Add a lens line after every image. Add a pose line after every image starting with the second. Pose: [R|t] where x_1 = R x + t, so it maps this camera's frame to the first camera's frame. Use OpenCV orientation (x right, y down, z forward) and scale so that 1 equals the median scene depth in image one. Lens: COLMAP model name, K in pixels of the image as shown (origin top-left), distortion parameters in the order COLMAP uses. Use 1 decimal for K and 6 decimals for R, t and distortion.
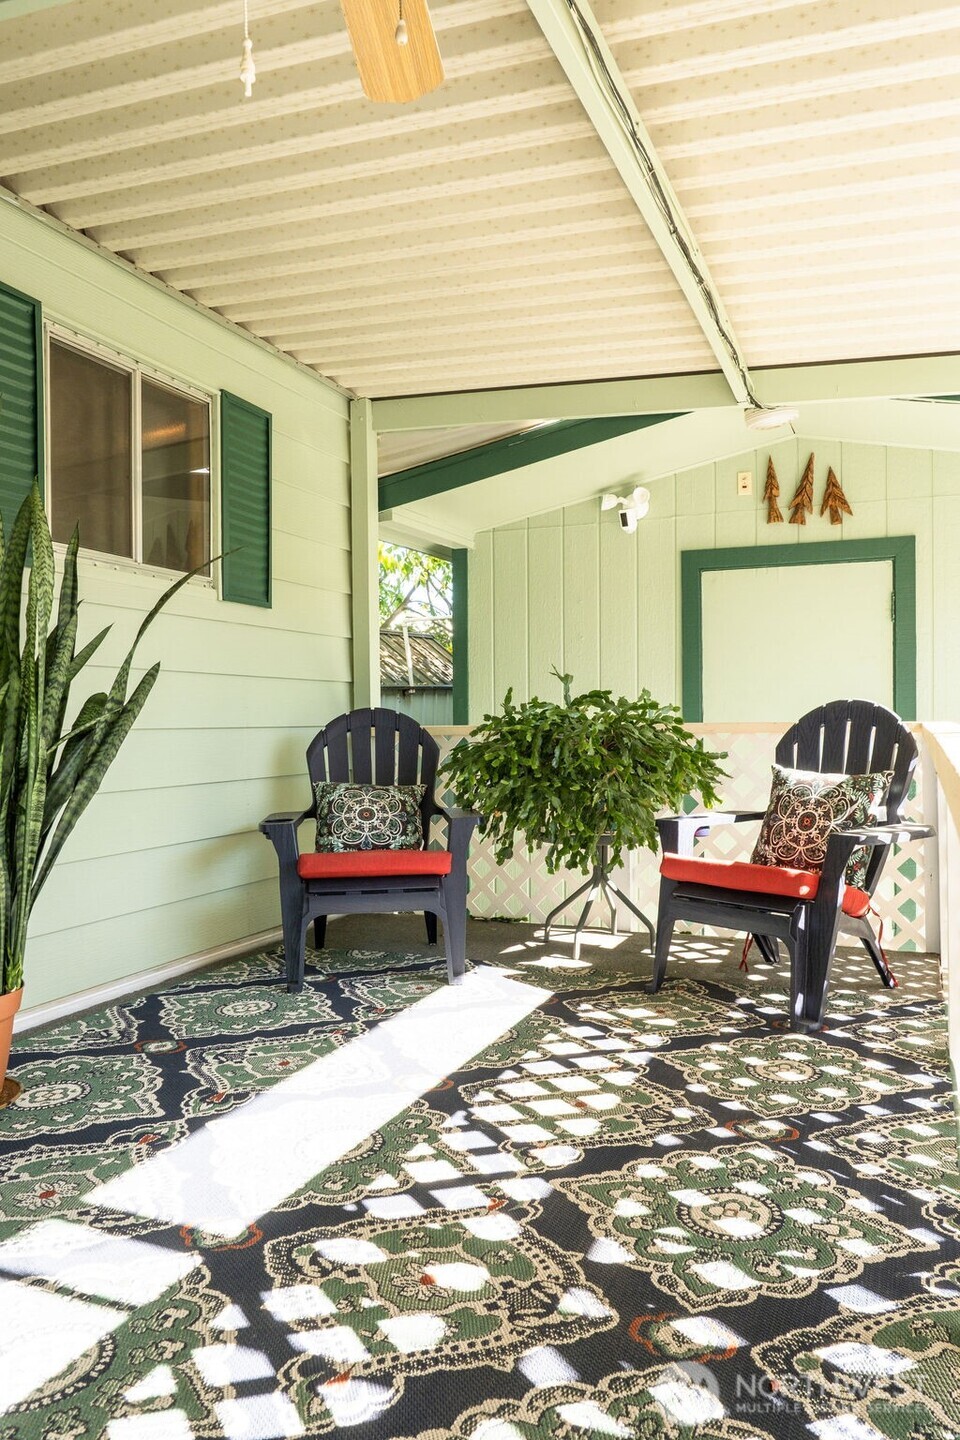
lens RADIAL K [[1020.8, 0, 480.0], [0, 1020.8, 720.0], [0, 0, 1]] dist [-0.002676, -0.004483]
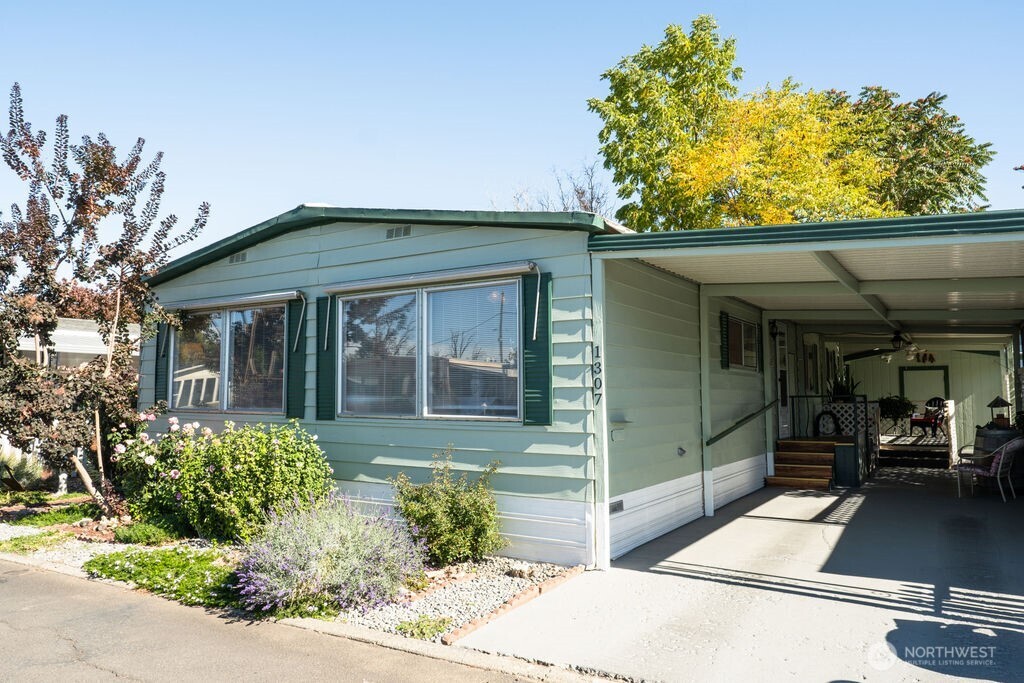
lens RADIAL K [[725.9, 0, 512.0], [0, 725.9, 341.5], [0, 0, 1]] dist [-0.002676, -0.004483]
pose [[0.984945, -0.011511, -0.172484, -1.159531], [-0.002301, 0.996819, -0.079668, 0.002392], [0.172853, 0.078865, 0.981785, -3.111399]]
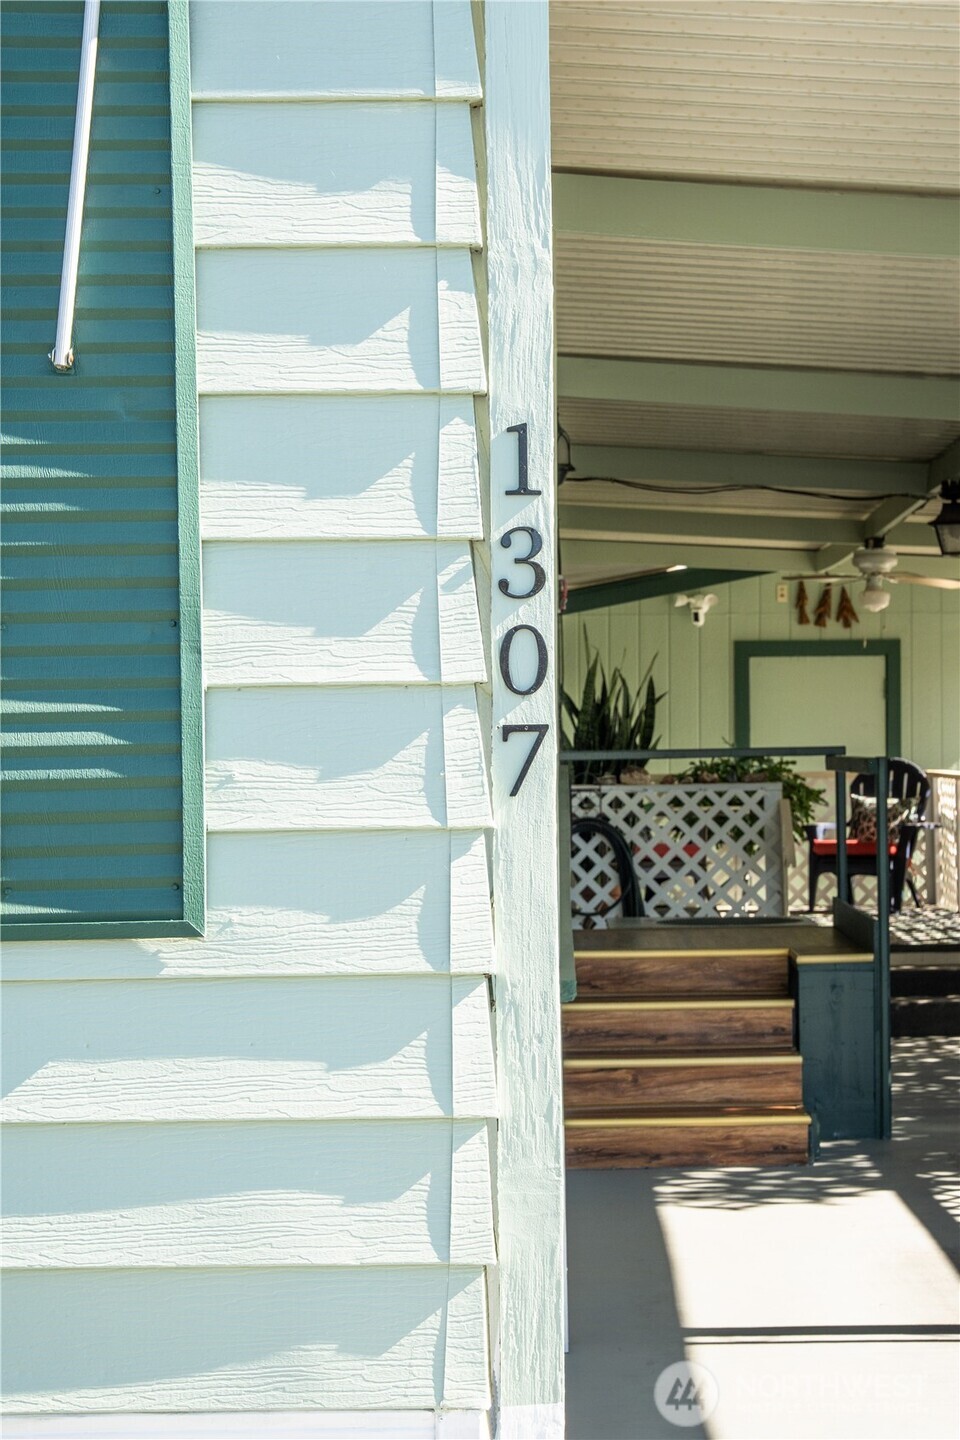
lens RADIAL K [[2947.6, 0, 481.9], [0, 2947.6, 772.4], [0, 0, 1]] dist [0.057125, -0.285469]
pose [[0.931434, -0.003812, 0.363891, -1.568067], [0.004615, 0.999988, -0.001337, 0.006328], [-0.363882, 0.002924, 0.931441, -2.543544]]
